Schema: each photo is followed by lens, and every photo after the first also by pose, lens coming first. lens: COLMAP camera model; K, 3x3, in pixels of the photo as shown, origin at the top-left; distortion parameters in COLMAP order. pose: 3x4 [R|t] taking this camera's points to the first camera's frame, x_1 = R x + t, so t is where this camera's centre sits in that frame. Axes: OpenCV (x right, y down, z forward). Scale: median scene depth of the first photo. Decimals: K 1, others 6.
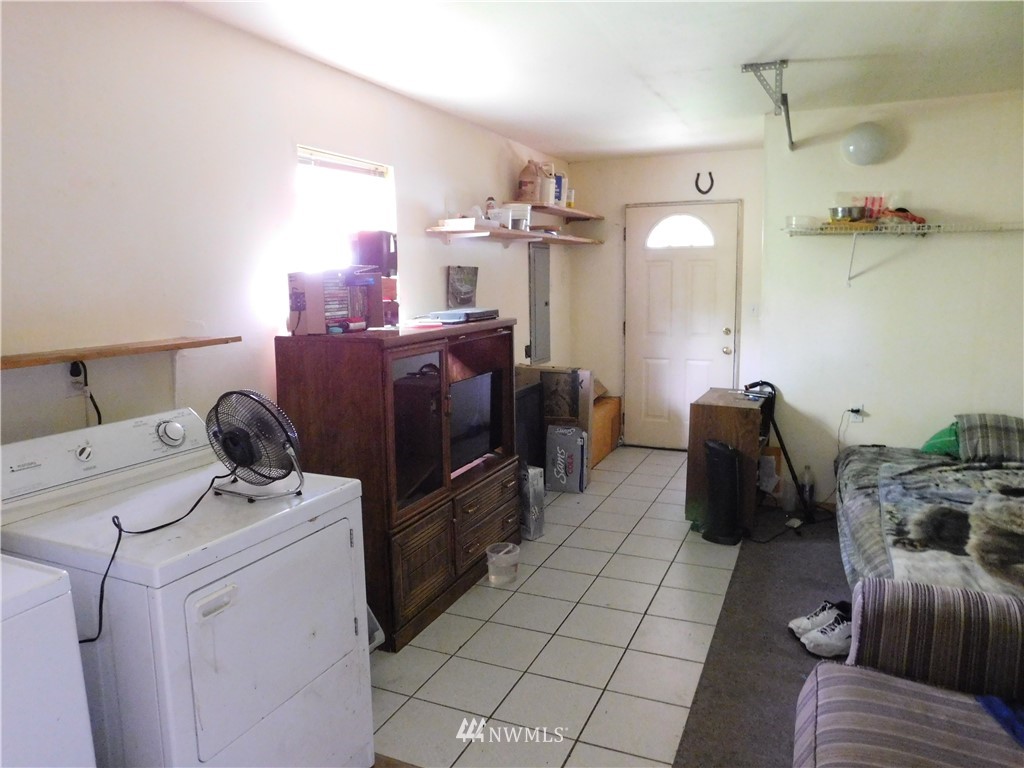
lens RADIAL K [[697.4, 0, 511.8], [0, 697.4, 383.2], [0, 0, 1]] dist [-0.002453, -0.000327]
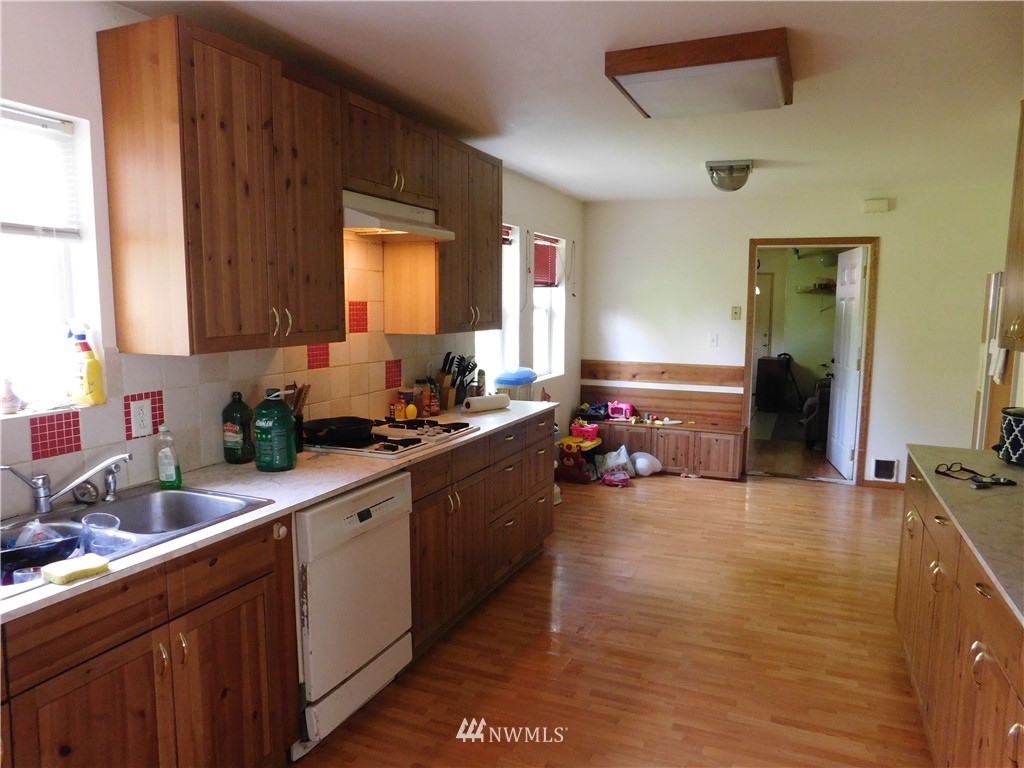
lens RADIAL K [[697.4, 0, 513.6], [0, 697.4, 387.6], [0, 0, 1]] dist [-0.002453, -0.000327]
pose [[0.999656, 0.021306, 0.015295, -0.607047], [-0.020777, 0.999209, -0.033897, 0.216973], [-0.016006, 0.033567, 0.999308, -1.371906]]
